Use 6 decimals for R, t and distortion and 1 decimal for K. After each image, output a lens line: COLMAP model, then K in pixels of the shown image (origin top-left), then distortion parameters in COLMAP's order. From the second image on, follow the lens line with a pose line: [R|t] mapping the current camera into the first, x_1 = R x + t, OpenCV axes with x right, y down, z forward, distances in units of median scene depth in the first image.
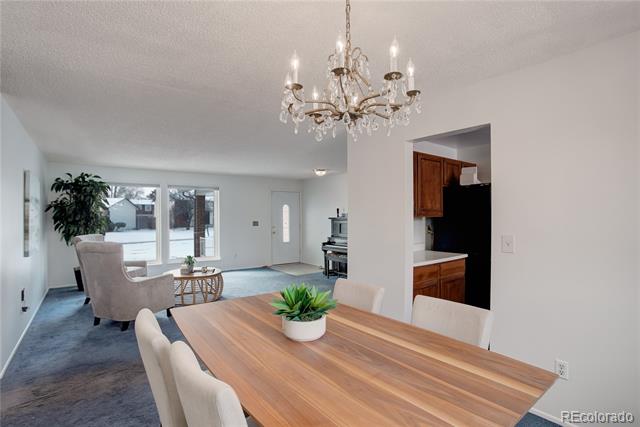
lens RADIAL K [[315.0, 0, 320.5], [0, 315.0, 215.7], [0, 0, 1]] dist [-0.033289, 0.005894]
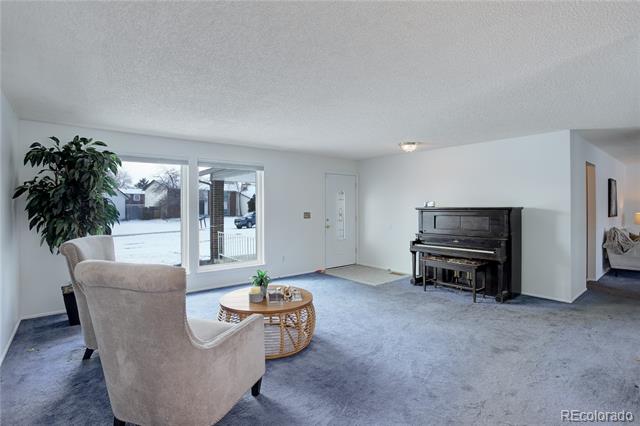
lens RADIAL K [[315.0, 0, 329.9], [0, 315.0, 204.7], [0, 0, 1]] dist [-0.033289, 0.005894]
pose [[0.998592, 0.000381, 0.053050, -0.288829], [-0.000249, 0.999997, -0.002497, 0.001231], [-0.053051, 0.002481, 0.998589, 0.347315]]
